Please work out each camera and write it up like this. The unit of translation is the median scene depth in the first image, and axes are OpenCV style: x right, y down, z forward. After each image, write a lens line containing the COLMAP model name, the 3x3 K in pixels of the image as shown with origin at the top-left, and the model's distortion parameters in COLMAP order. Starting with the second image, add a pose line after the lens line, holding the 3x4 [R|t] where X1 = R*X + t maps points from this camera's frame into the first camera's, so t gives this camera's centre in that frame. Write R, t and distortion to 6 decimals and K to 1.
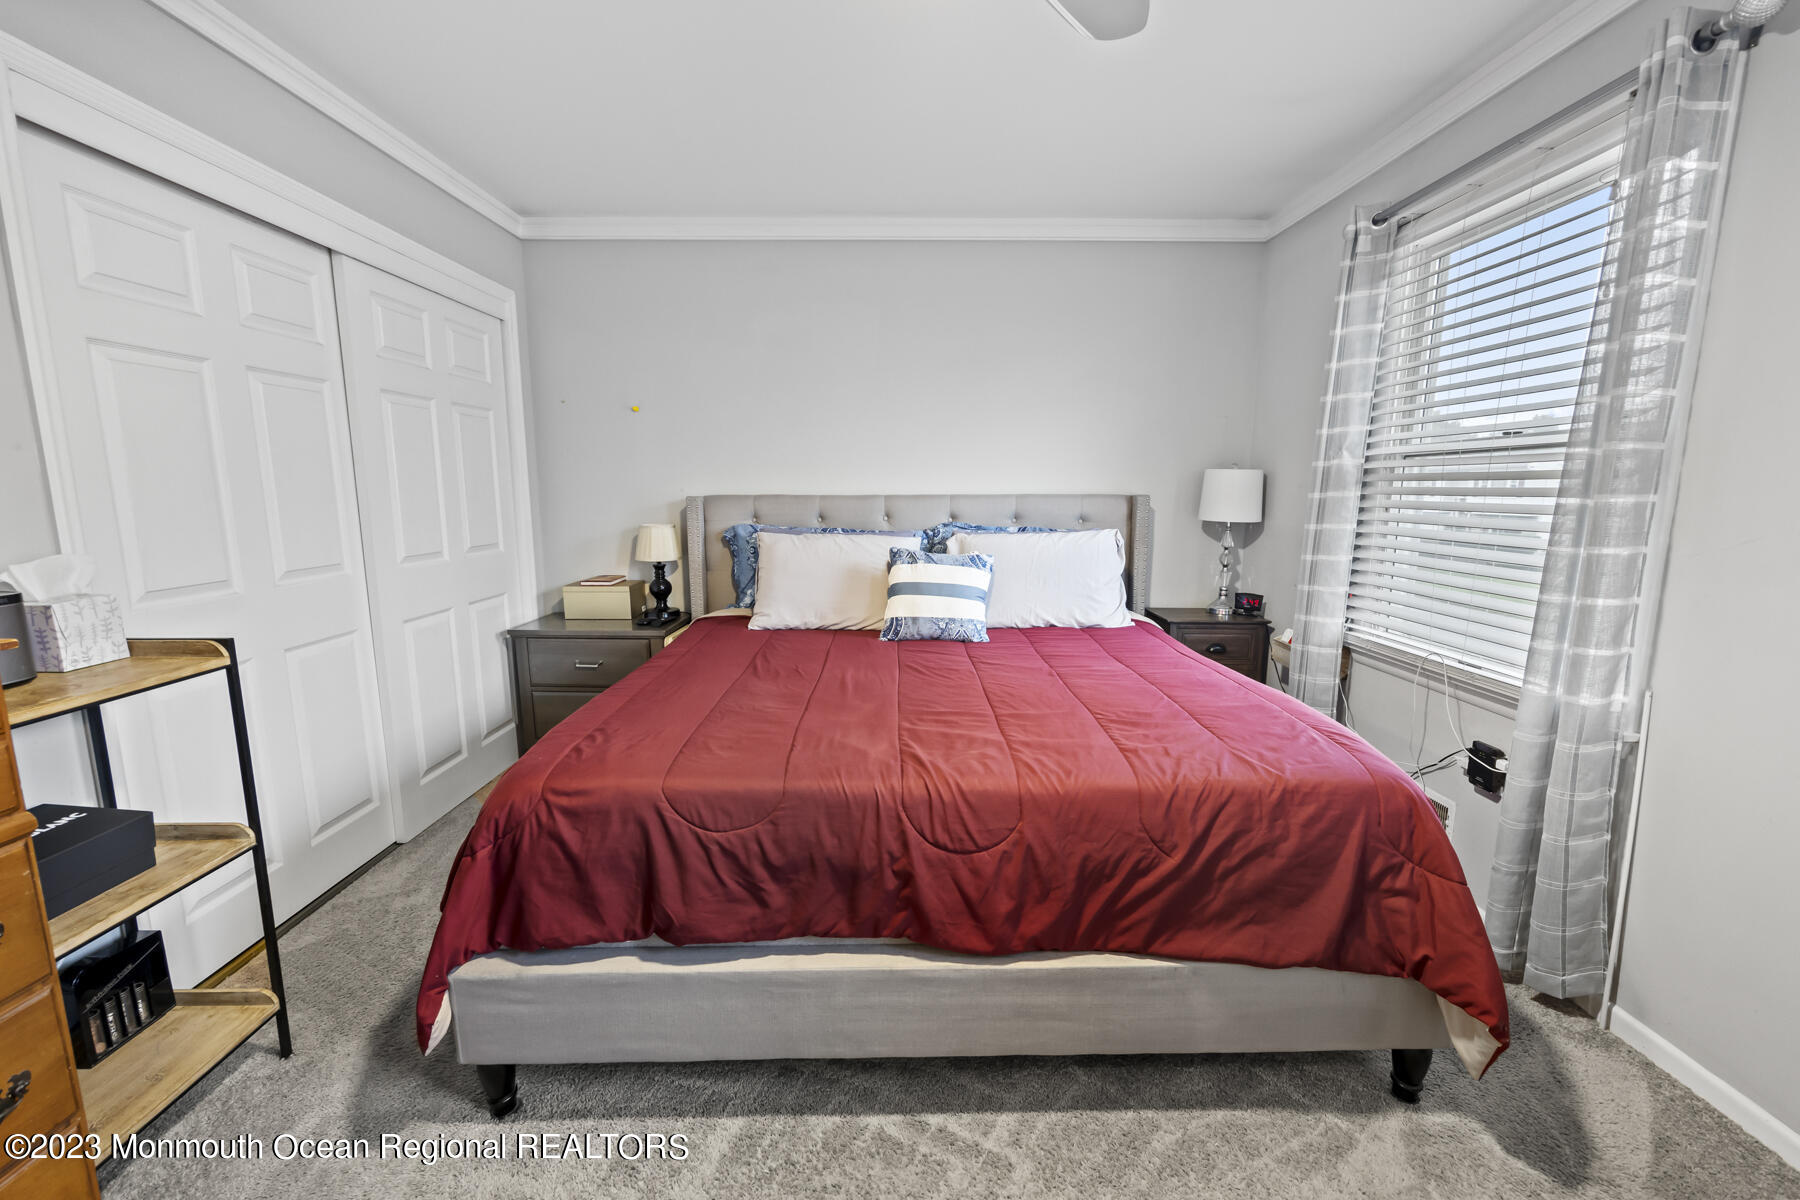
lens RADIAL K [[718.3, 0, 894.2], [0, 718.3, 595.9], [0, 0, 1]] dist [-0.001387, -0.000006]
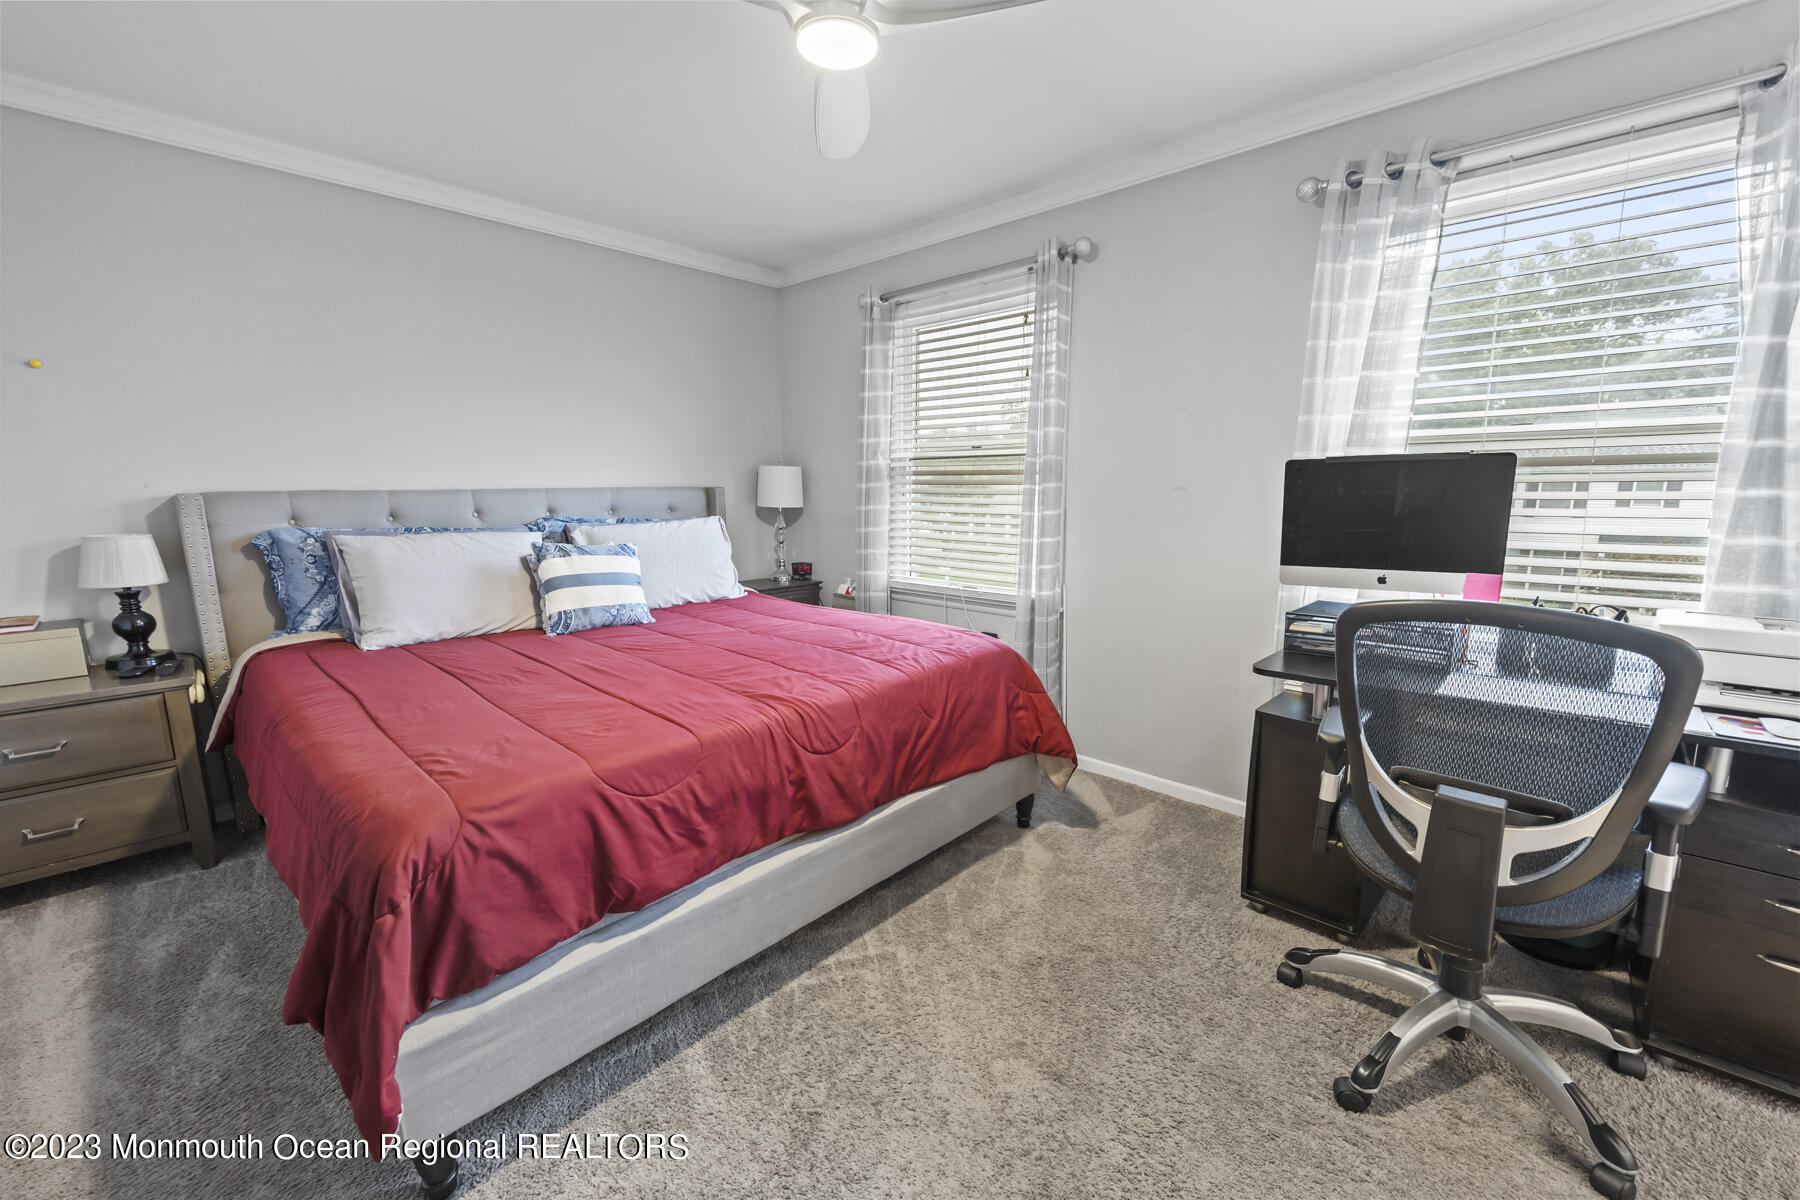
lens RADIAL K [[718.3, 0, 867.9], [0, 718.3, 593.7], [0, 0, 1]] dist [-0.001387, -0.000006]
pose [[0.708705, -0.110499, 0.696797, -0.662535], [0.108241, 0.992995, 0.047380, 0.008072], [-0.697152, 0.041843, 0.715701, -0.014115]]
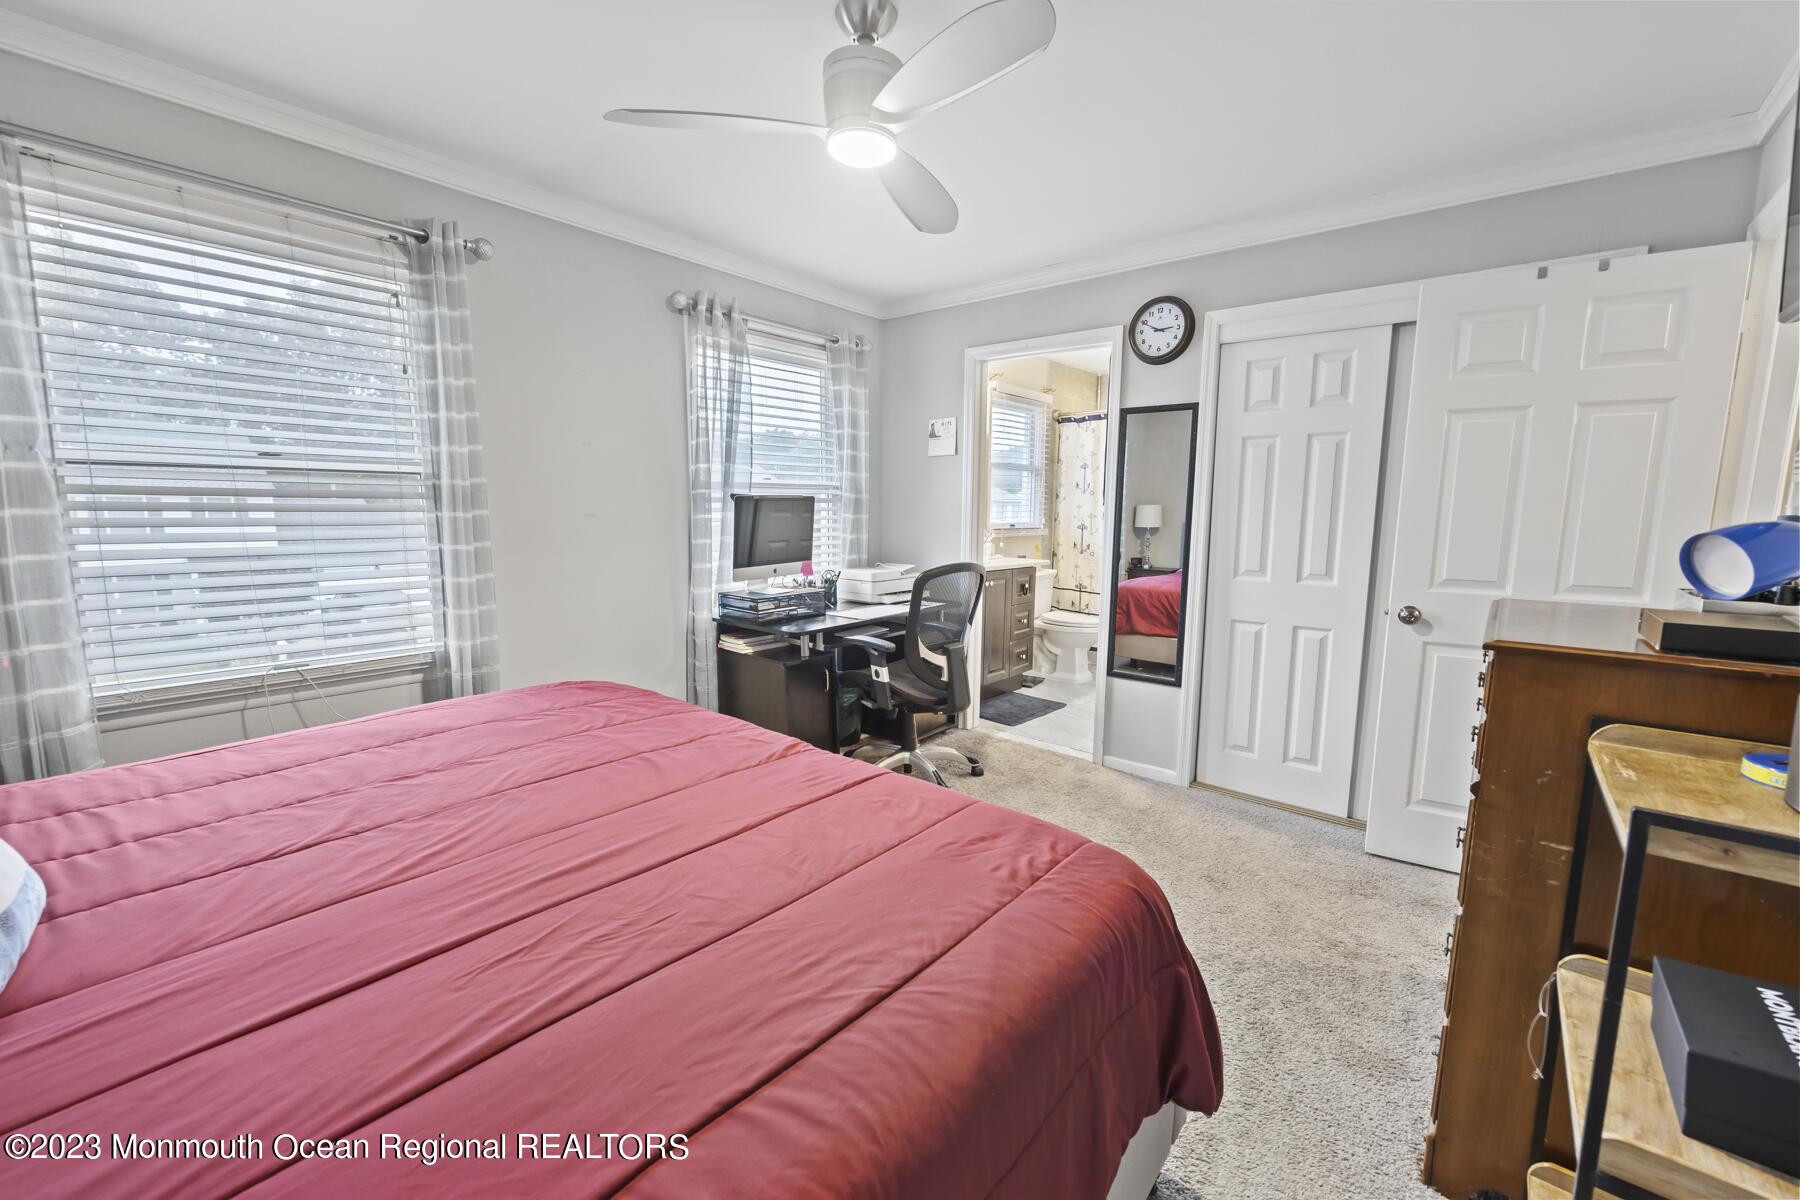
lens RADIAL K [[718.3, 0, 927.7], [0, 718.3, 590.3], [0, 0, 1]] dist [-0.001387, -0.000006]
pose [[-0.766339, -0.082948, 0.637060, -0.804355], [0.083771, 0.970261, 0.227103, -0.247334], [-0.636952, 0.227405, -0.736600, 1.591051]]
